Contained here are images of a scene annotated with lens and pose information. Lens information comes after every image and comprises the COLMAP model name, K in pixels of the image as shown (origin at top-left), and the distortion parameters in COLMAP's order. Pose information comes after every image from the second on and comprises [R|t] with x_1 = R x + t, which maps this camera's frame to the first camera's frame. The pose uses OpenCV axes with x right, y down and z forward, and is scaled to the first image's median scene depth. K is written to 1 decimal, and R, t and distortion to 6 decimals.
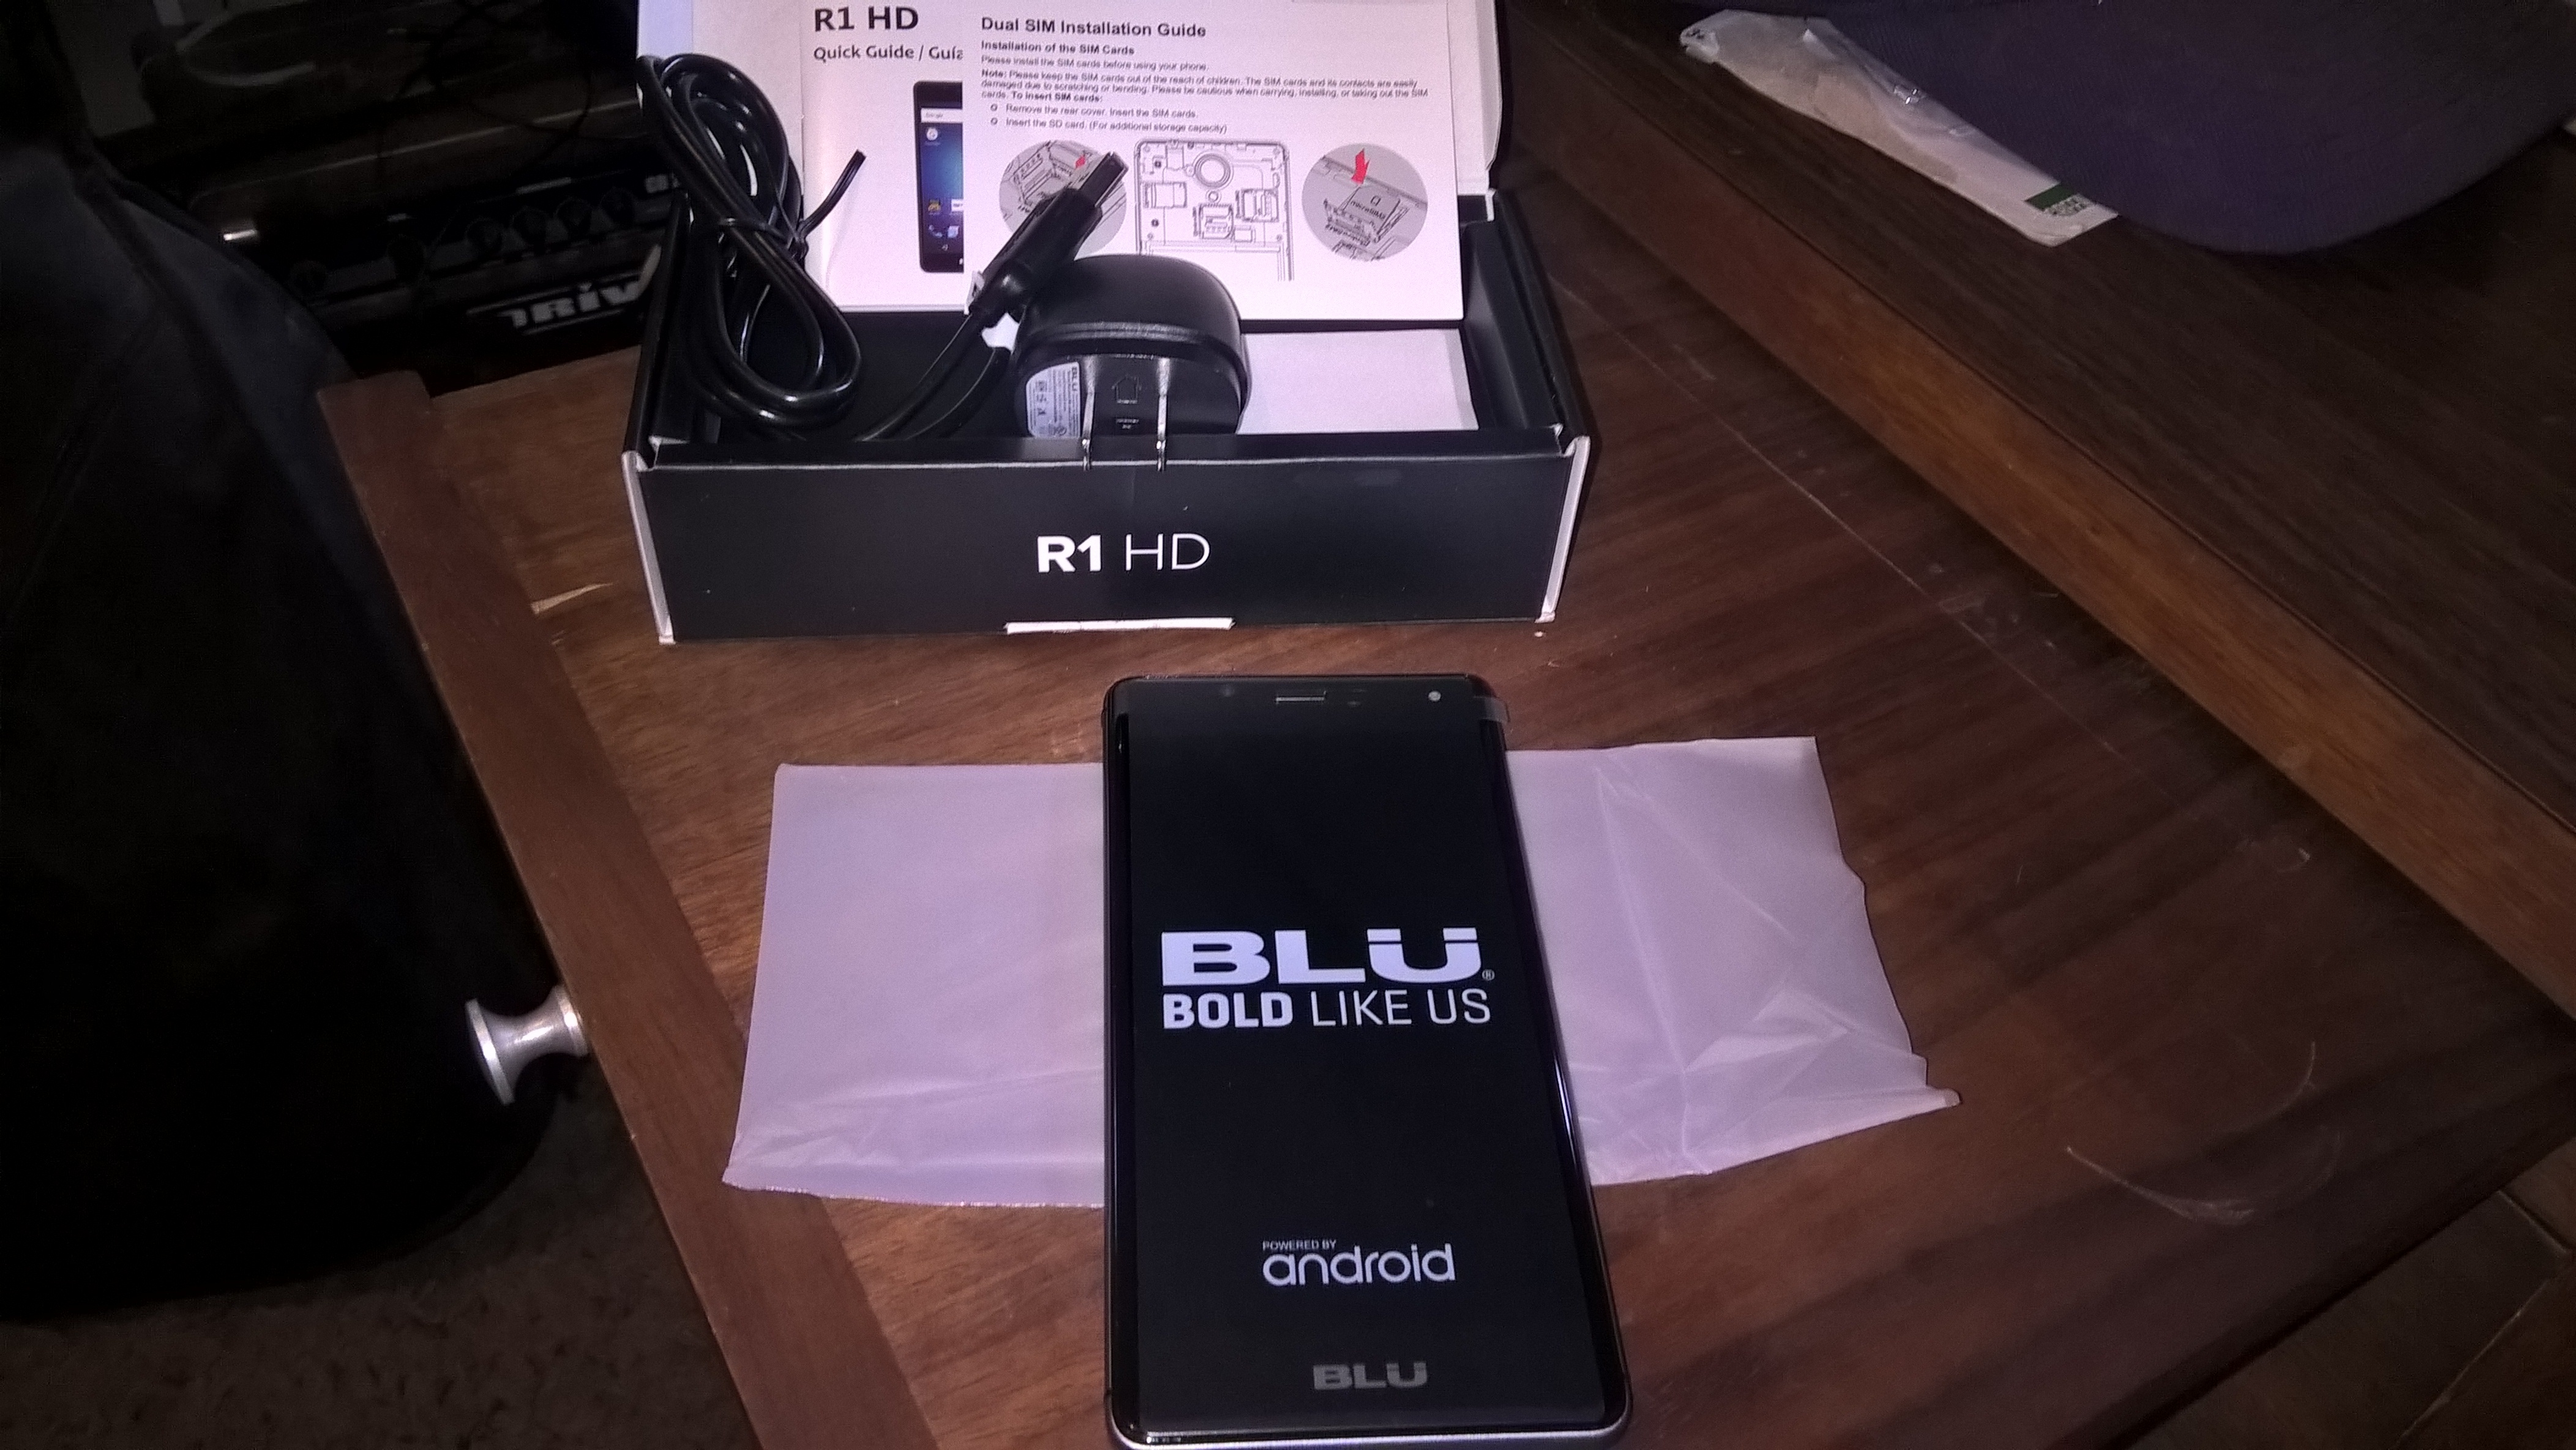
lens RADIAL K [[2033.1, 0, 1288.0], [0, 2033.1, 725.0], [0, 0, 1]] dist [0.129581, -0.270578]
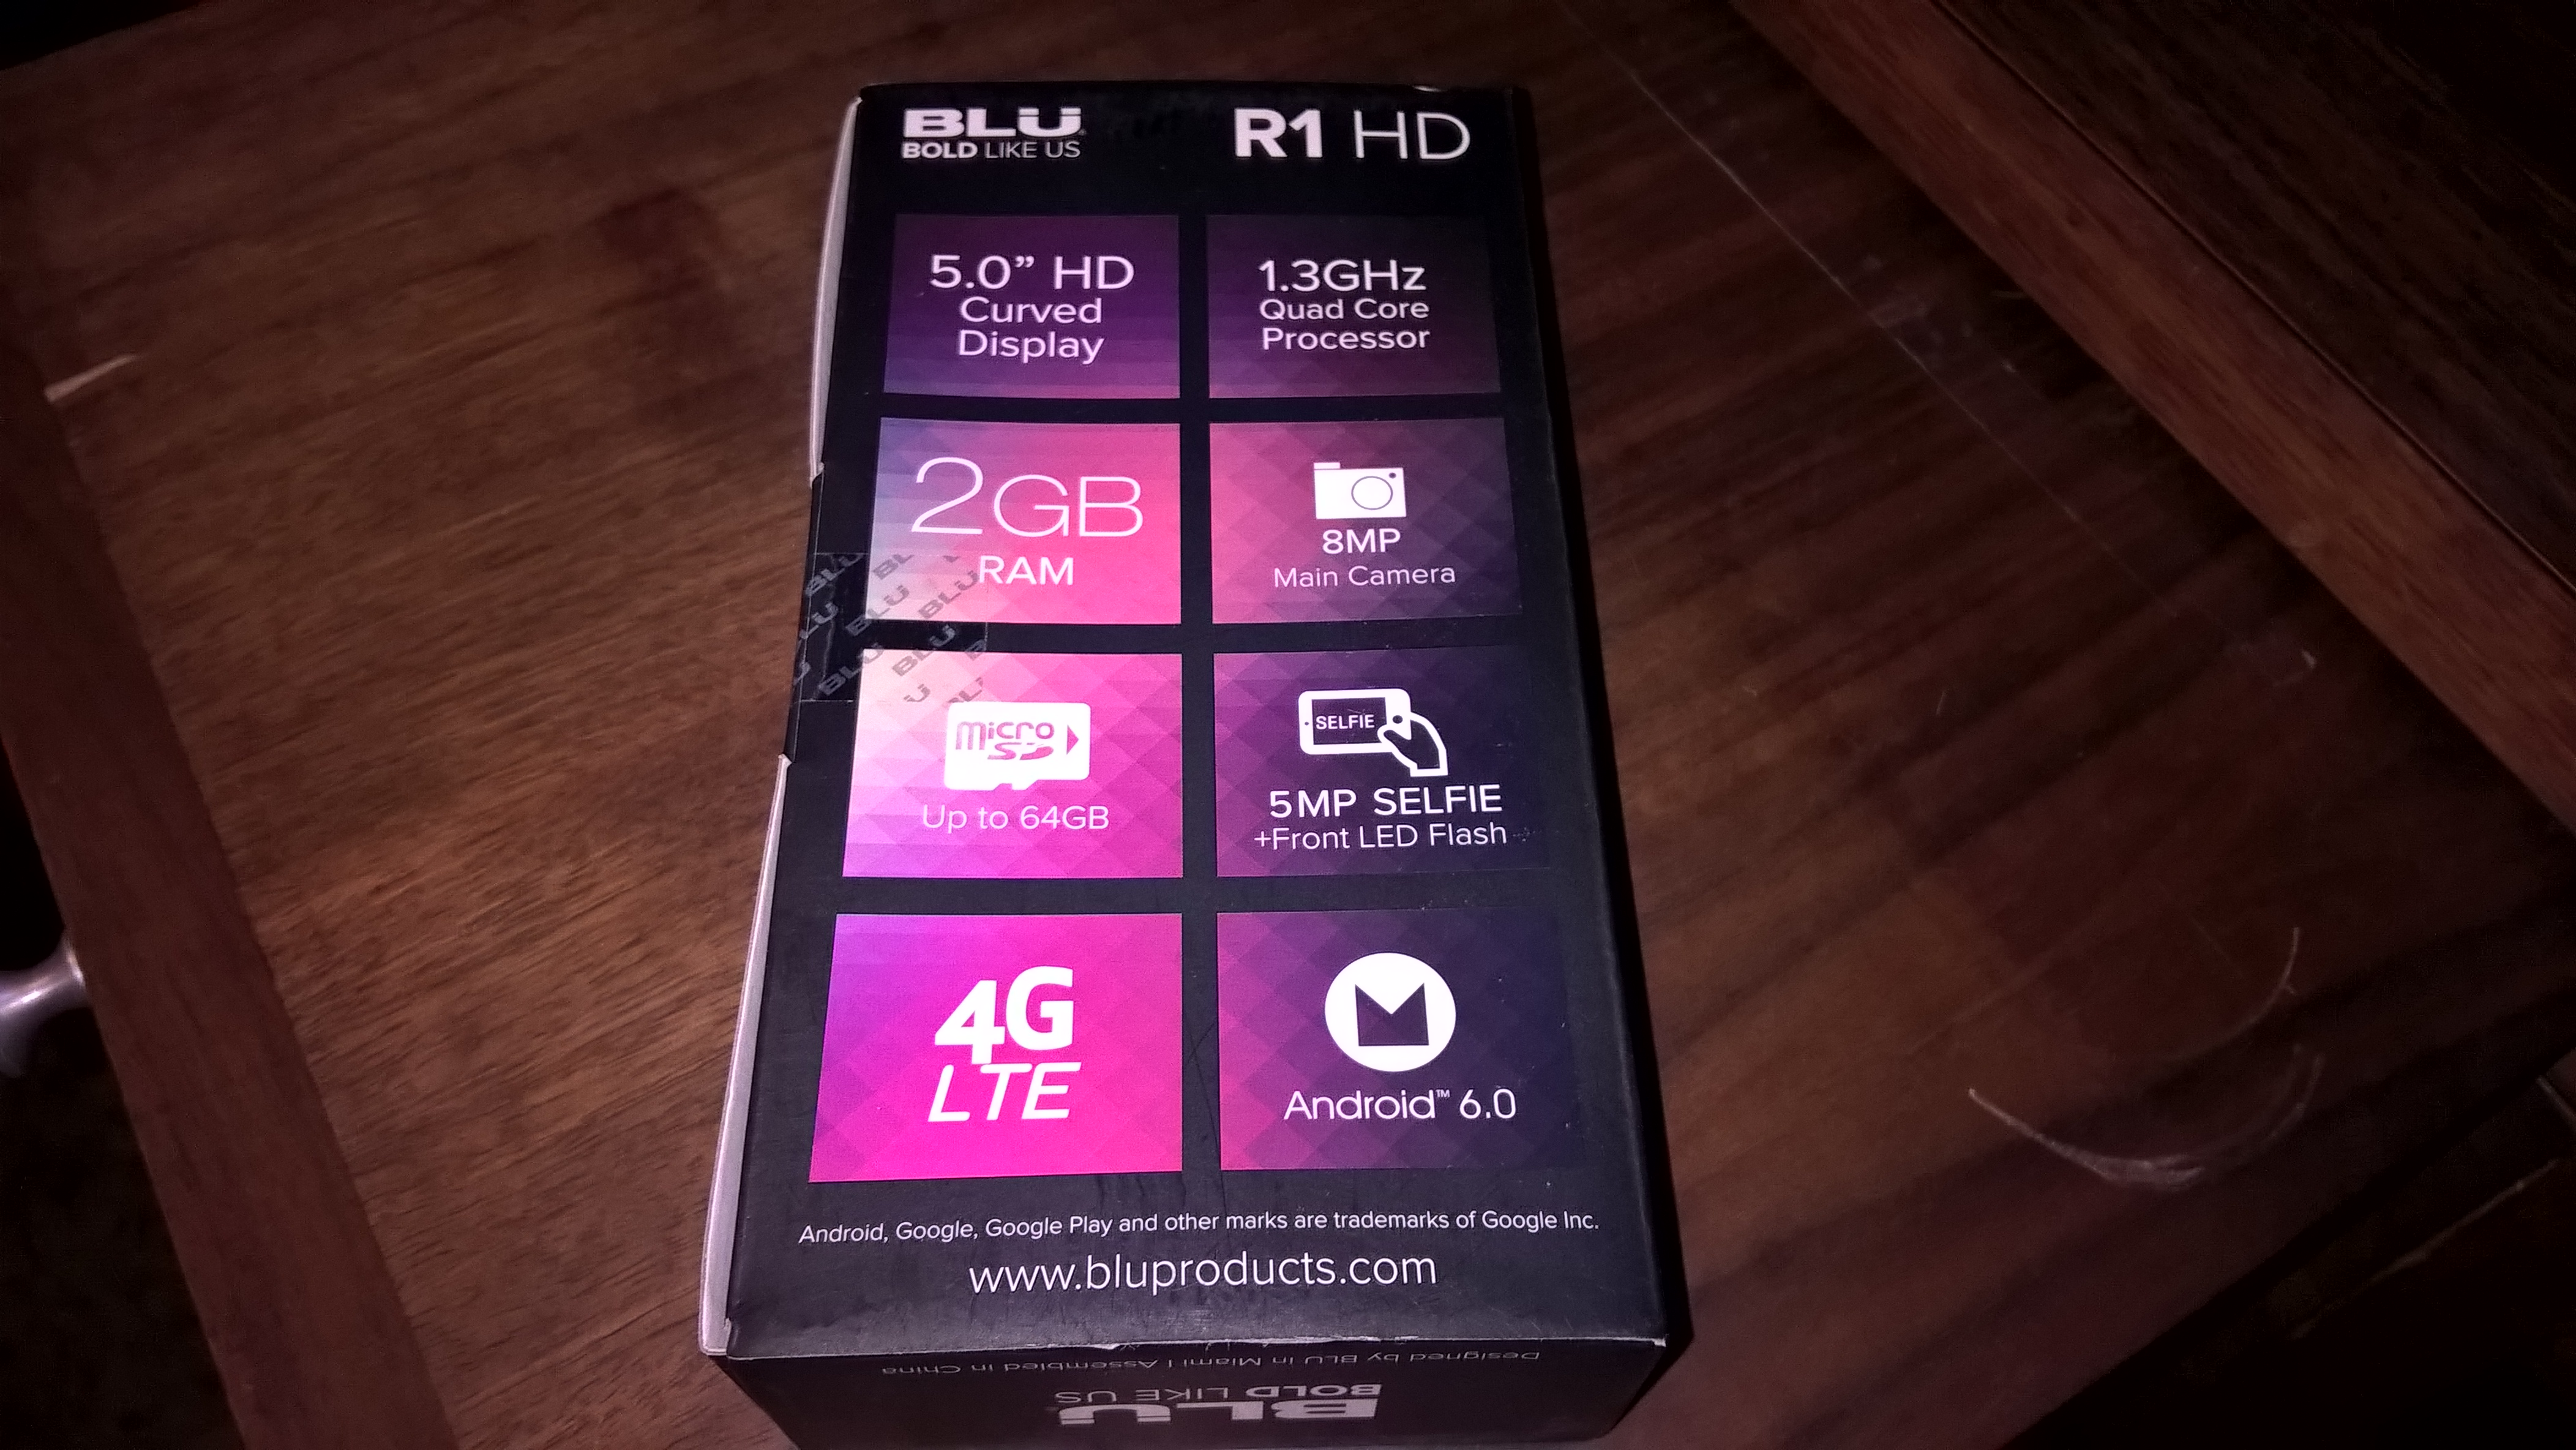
lens RADIAL K [[2033.1, 0, 1288.0], [0, 2033.1, 725.0], [0, 0, 1]] dist [0.129581, -0.270578]
pose [[0.999544, -0.028397, -0.010307, 0.109124], [0.030029, 0.971182, 0.236440, -0.107565], [0.003296, -0.236641, 0.971592, 0.224414]]
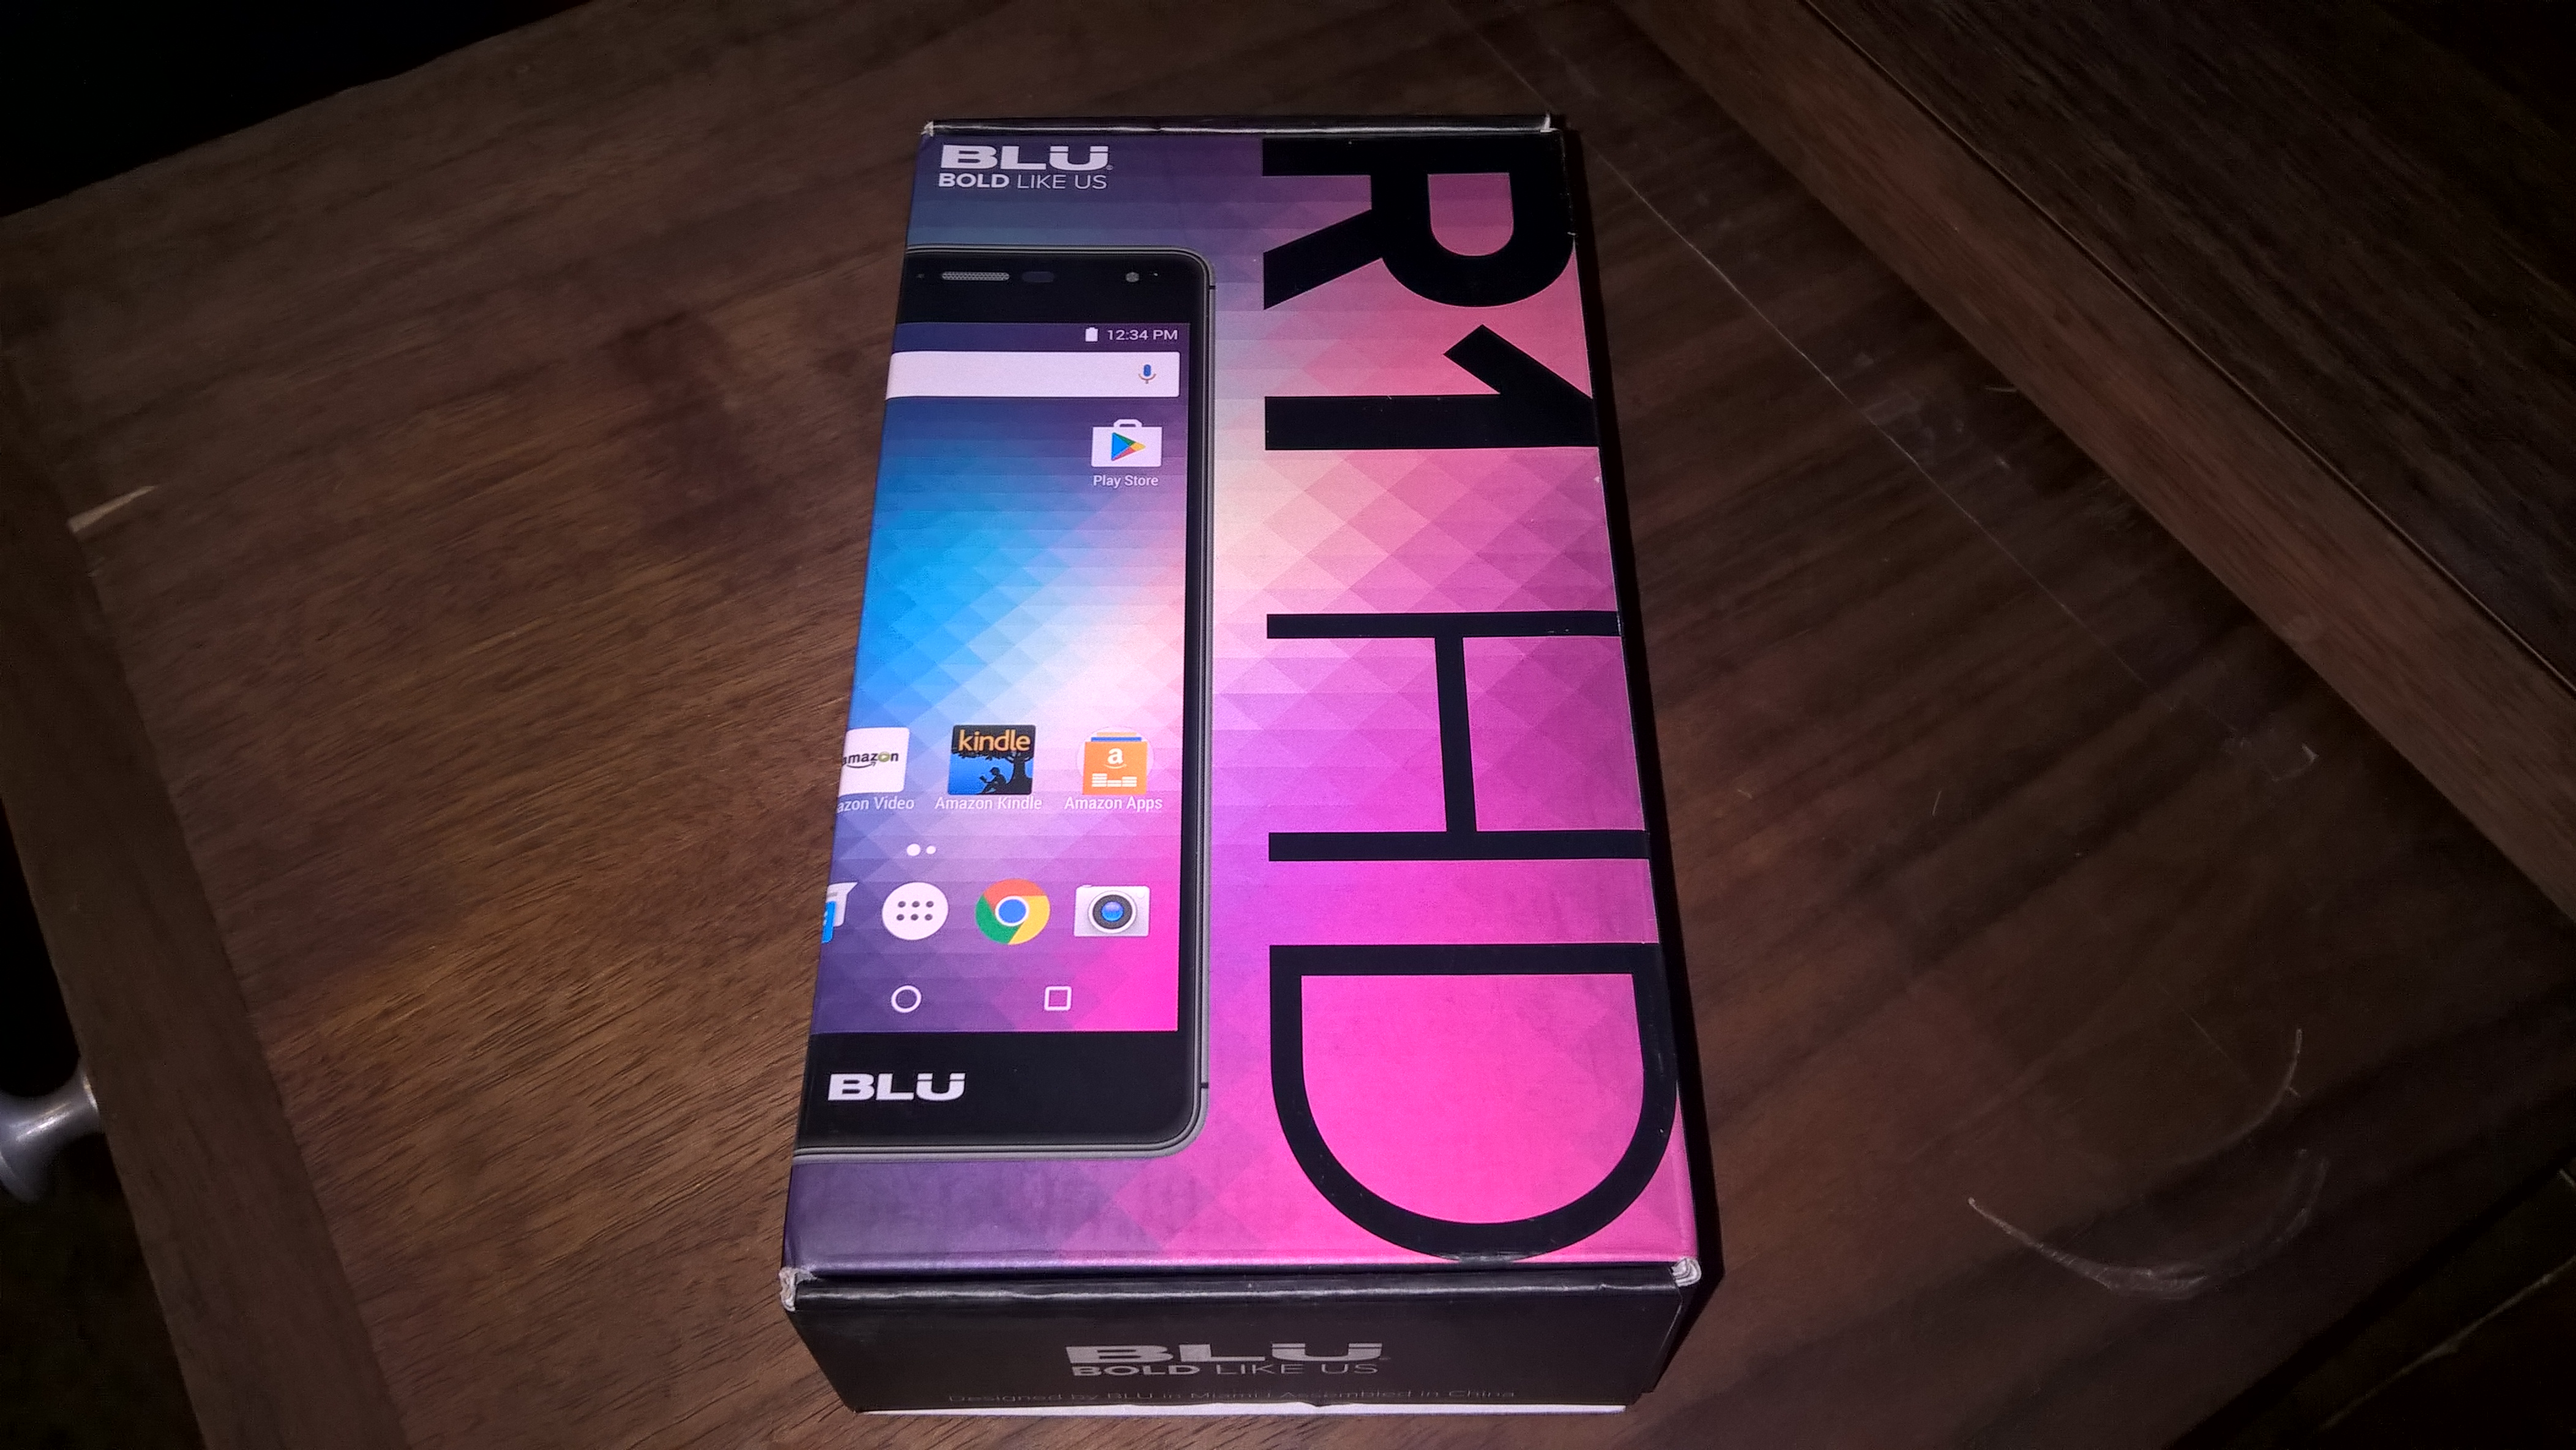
lens RADIAL K [[2033.1, 0, 1288.0], [0, 2033.1, 725.0], [0, 0, 1]] dist [0.129581, -0.270578]
pose [[0.998483, -0.044114, -0.032943, 0.129512], [0.049972, 0.977290, 0.205931, -0.124869], [0.023110, -0.207265, 0.978012, 0.223392]]
